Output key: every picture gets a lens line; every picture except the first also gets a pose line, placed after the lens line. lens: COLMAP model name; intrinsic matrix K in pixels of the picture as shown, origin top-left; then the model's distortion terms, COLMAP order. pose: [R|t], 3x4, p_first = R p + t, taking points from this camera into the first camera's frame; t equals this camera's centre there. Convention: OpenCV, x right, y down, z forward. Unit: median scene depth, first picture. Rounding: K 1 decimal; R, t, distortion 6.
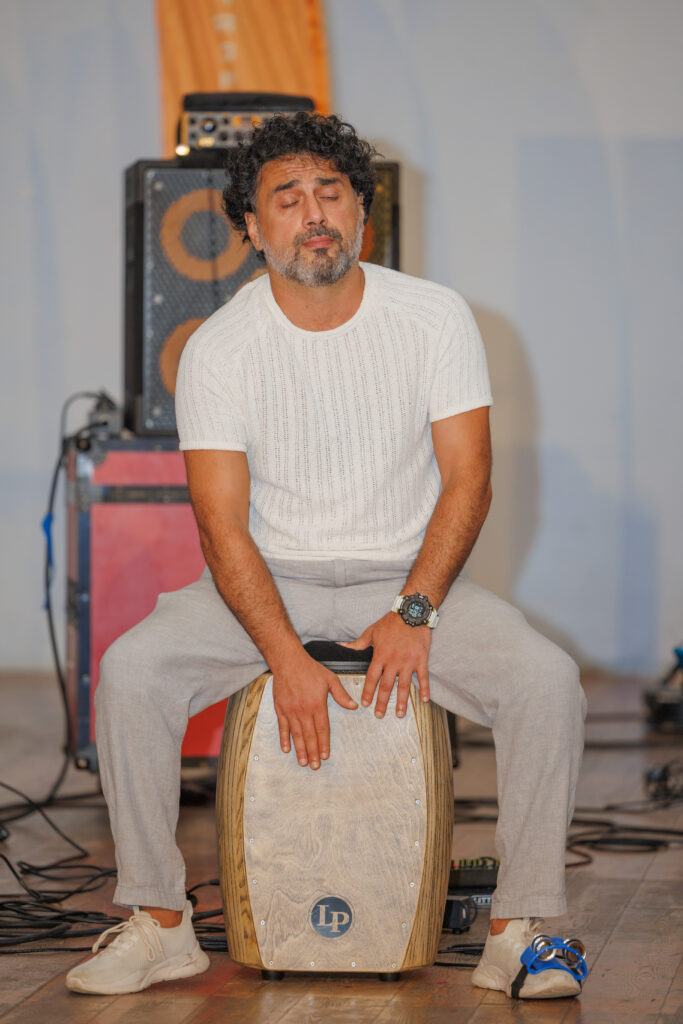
lens RADIAL K [[4892.6, 0, 343.2], [0, 4892.6, 511.4], [0, 0, 1]] dist [-0.478908, 0.000000]
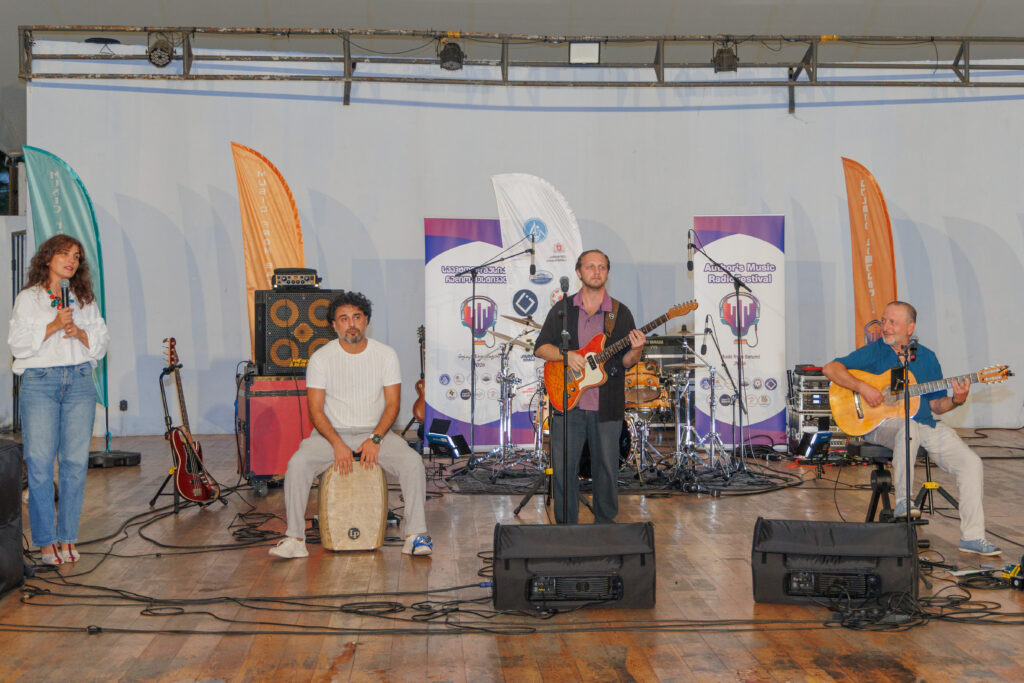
lens RADIAL K [[1668.8, 0, 586.4], [0, 1668.8, 279.2], [0, 0, 1]] dist [0.032200, 0.000000]
pose [[0.977854, -0.008478, 0.209117, -0.085539], [0.015768, 0.999324, -0.033218, -0.052283], [-0.208694, 0.035780, 0.977326, -0.176127]]
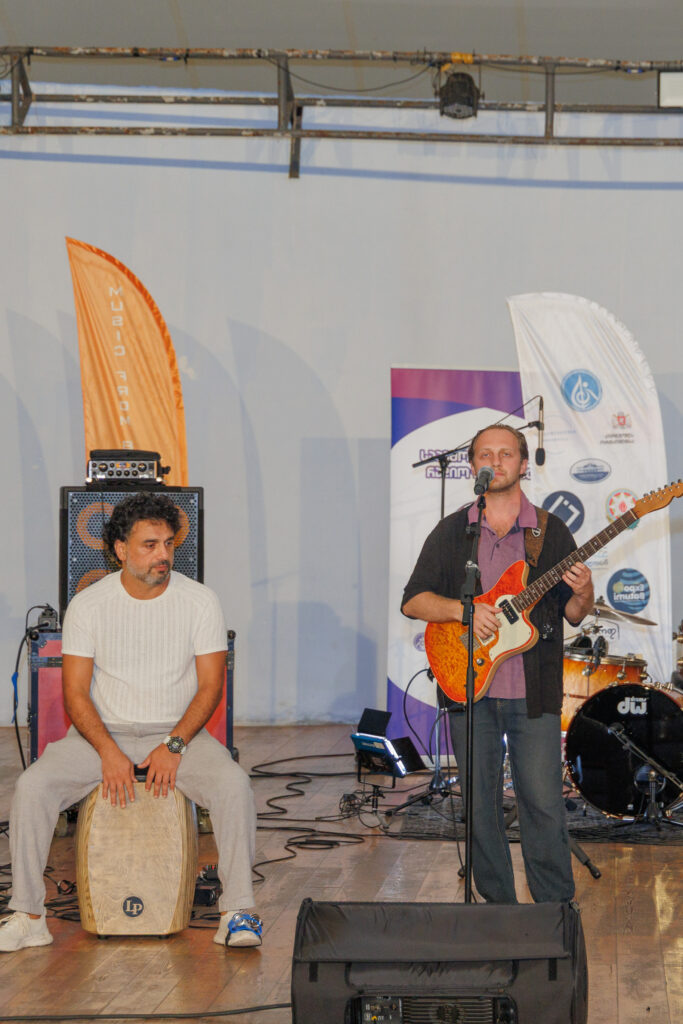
lens RADIAL K [[2746.4, 0, 642.1], [0, 2746.4, 478.7], [0, 0, 1]] dist [0.018252, 0.000000]
pose [[0.991390, 0.001476, 0.130937, 0.055568], [0.002840, 0.999459, -0.032772, -0.052413], [-0.130915, 0.032861, 0.990849, -0.132391]]
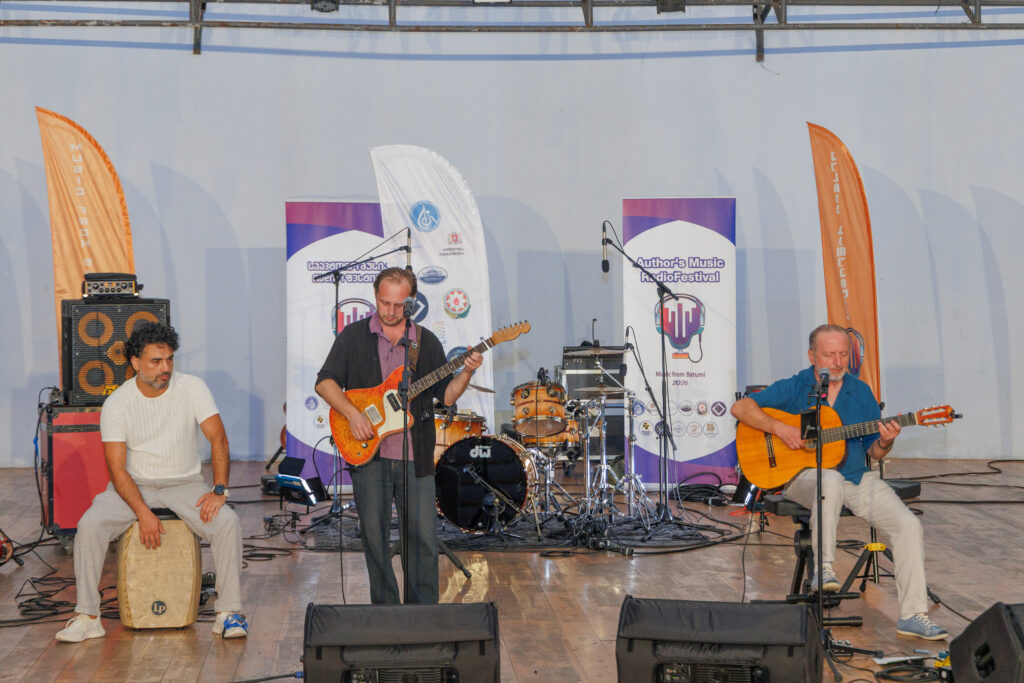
lens RADIAL K [[2169.2, 0, 520.1], [0, 2169.2, 293.2], [0, 0, 1]] dist [0.060121, 0.000000]
pose [[0.982346, -0.014365, 0.186523, -0.028889], [0.016427, 0.999820, -0.009510, -0.081680], [-0.186353, 0.012406, 0.982405, -0.265657]]
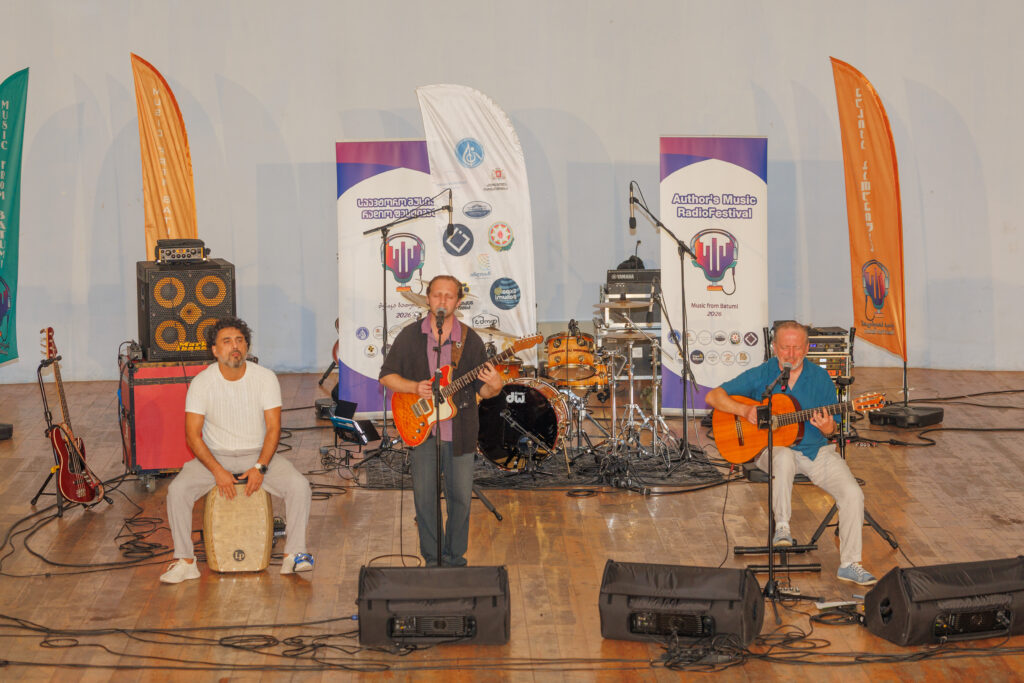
lens RADIAL K [[2786.4, 0, 518.2], [0, 2786.4, 336.1], [0, 0, 1]] dist [0.009674, 0.000000]
pose [[0.988972, -0.033314, 0.144305, -0.085112], [0.019655, 0.995277, 0.095066, -0.249609], [-0.146791, -0.091181, 0.984956, -0.928147]]
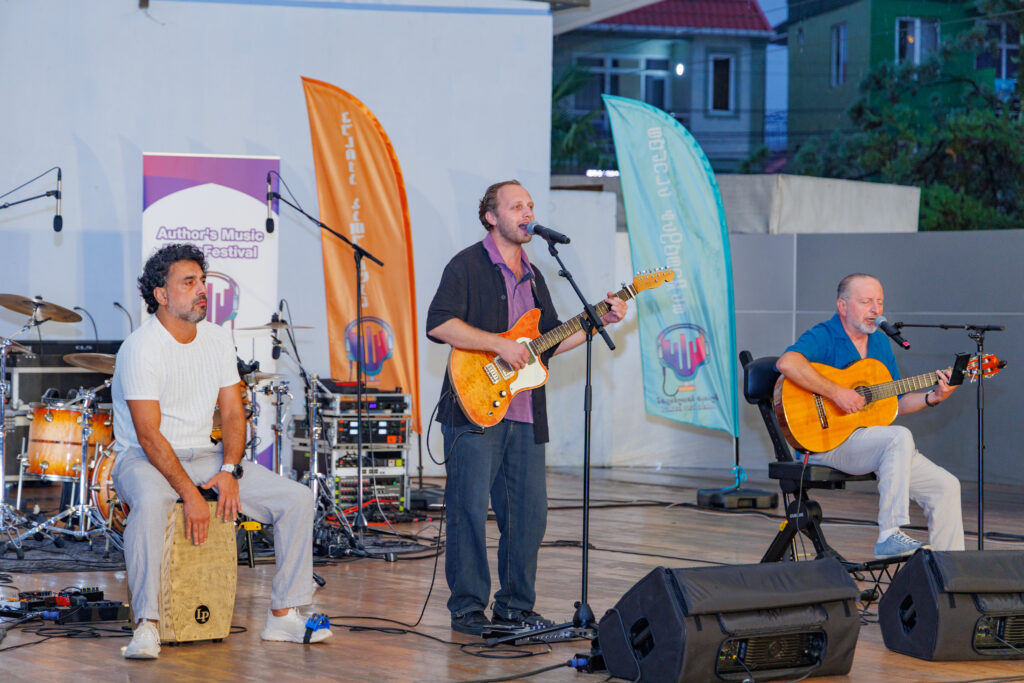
lens RADIAL K [[2585.1, 0, 511.0], [0, 2585.1, 336.8], [0, 0, 1]] dist [0.002581, 0.000000]
pose [[0.726816, -0.003120, 0.686825, -0.694267], [0.012054, 0.999894, -0.008214, -0.029787], [-0.686727, 0.014249, 0.726776, 0.061198]]
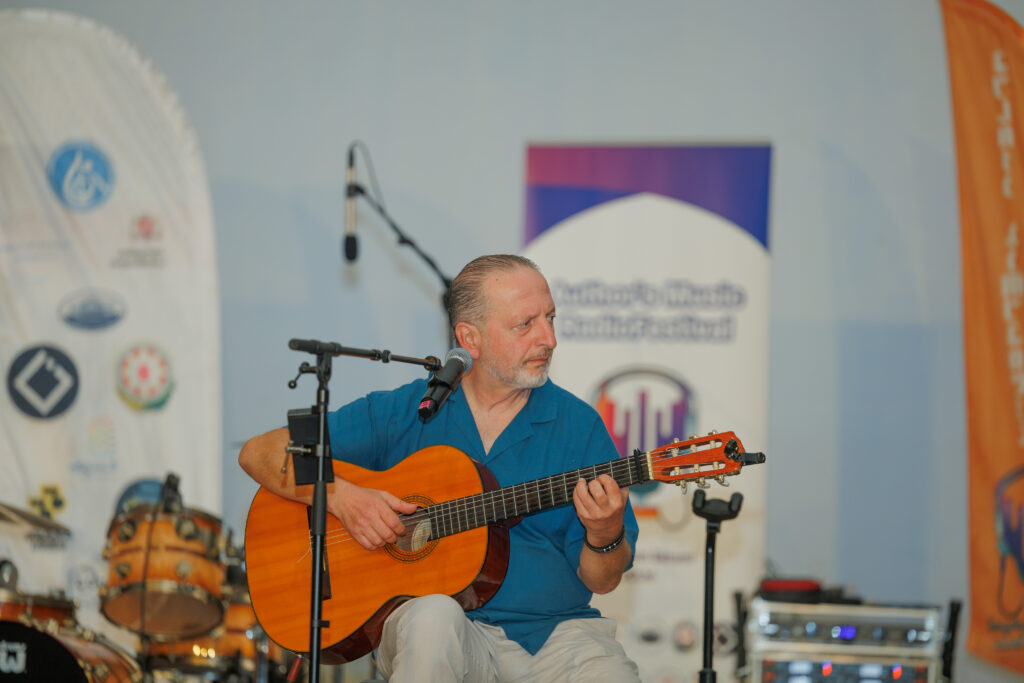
lens RADIAL K [[4615.8, 0, 509.1], [0, 4615.8, 346.4], [0, 0, 1]] dist [-0.204188, 0.000000]
pose [[0.997453, 0.030387, 0.064523, 0.310409], [-0.025562, 0.996906, -0.074330, 0.028304], [-0.066582, 0.072491, 0.995144, -0.140835]]
